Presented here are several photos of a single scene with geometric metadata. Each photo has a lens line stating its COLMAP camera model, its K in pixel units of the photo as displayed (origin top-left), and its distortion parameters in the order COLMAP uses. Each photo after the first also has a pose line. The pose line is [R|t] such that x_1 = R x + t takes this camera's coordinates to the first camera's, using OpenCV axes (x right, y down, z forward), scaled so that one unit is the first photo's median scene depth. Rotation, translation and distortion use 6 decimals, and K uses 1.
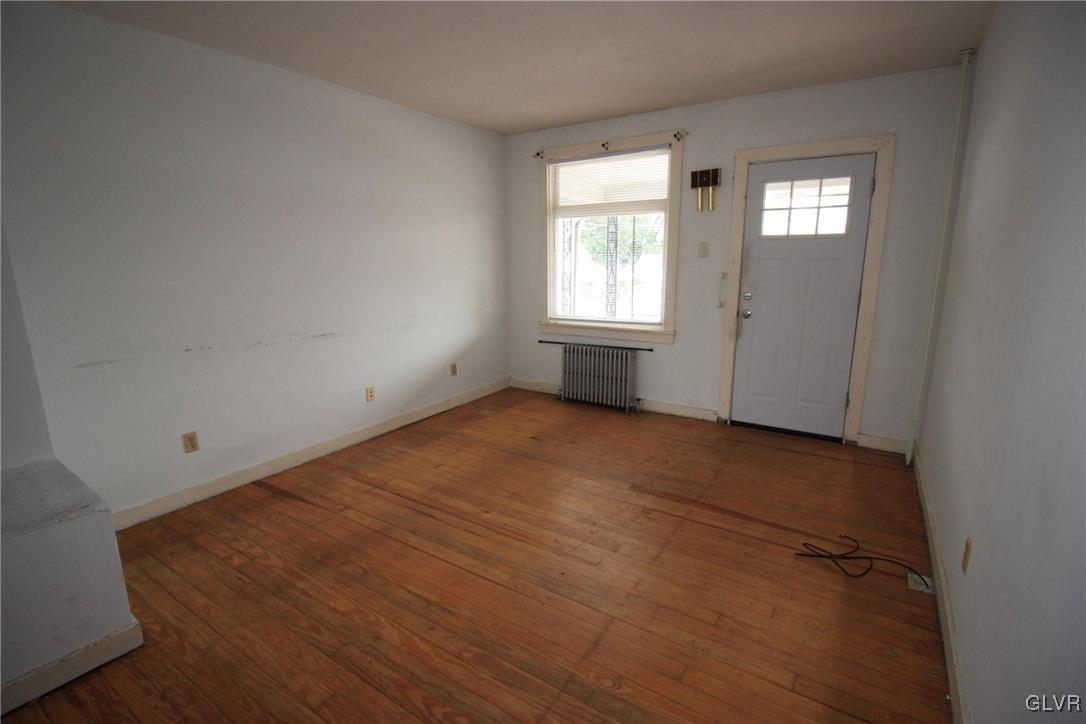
lens RADIAL K [[510.8, 0, 540.1], [0, 510.8, 362.3], [0, 0, 1]] dist [0.003851, -0.014846]
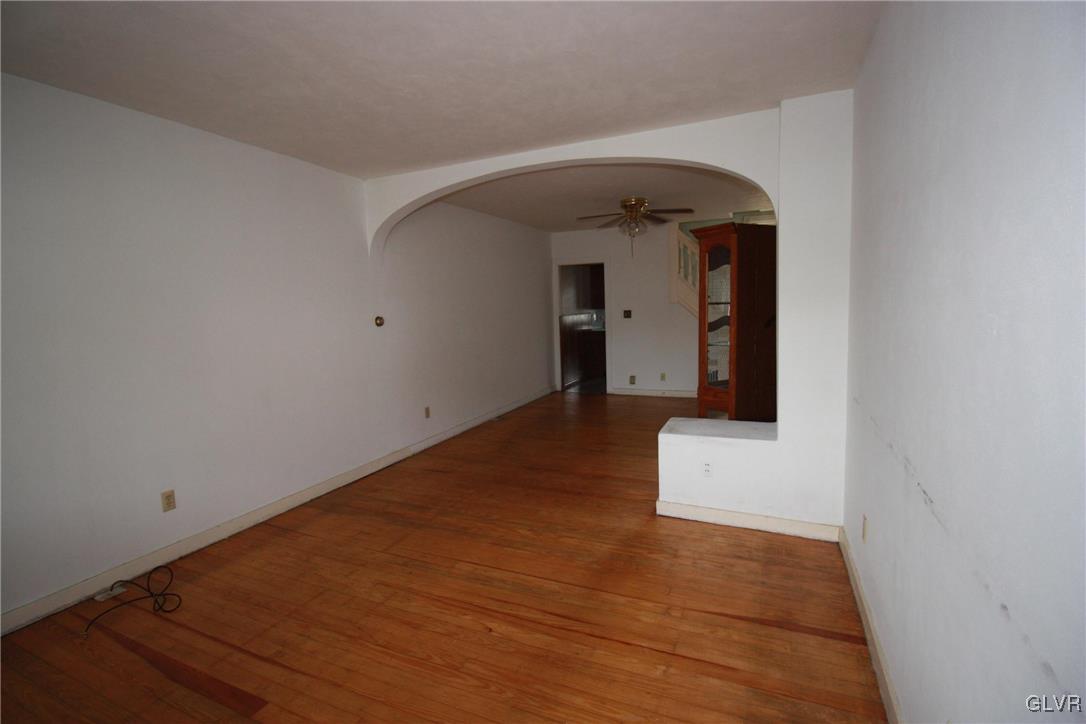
lens RADIAL K [[510.8, 0, 540.1], [0, 510.8, 362.3], [0, 0, 1]] dist [0.003851, -0.014846]
pose [[-0.987071, 0.055640, -0.150315, -0.060487], [0.005985, 0.949954, 0.312331, -0.252511], [0.160170, 0.307394, -0.938006, 1.173191]]
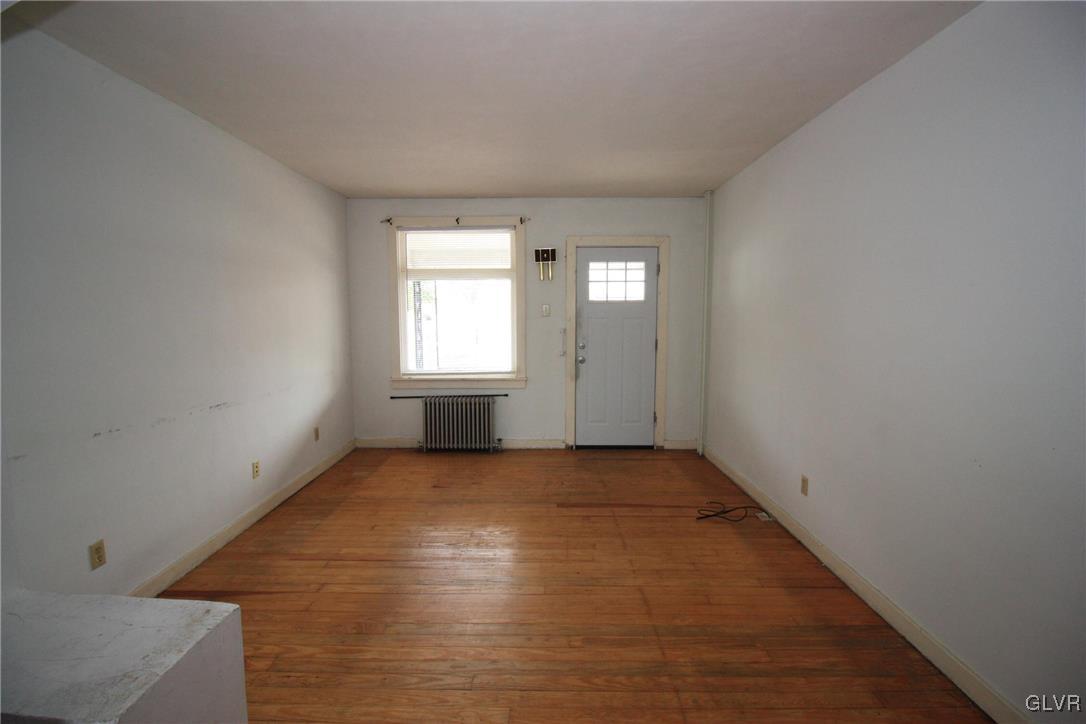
lens RADIAL K [[510.8, 0, 540.1], [0, 510.8, 362.3], [0, 0, 1]] dist [0.003851, -0.014846]
pose [[0.841883, -0.048808, 0.537448, -0.383676], [0.106603, 0.991319, -0.076963, -0.000924], [-0.529026, 0.122088, 0.839777, -0.023414]]
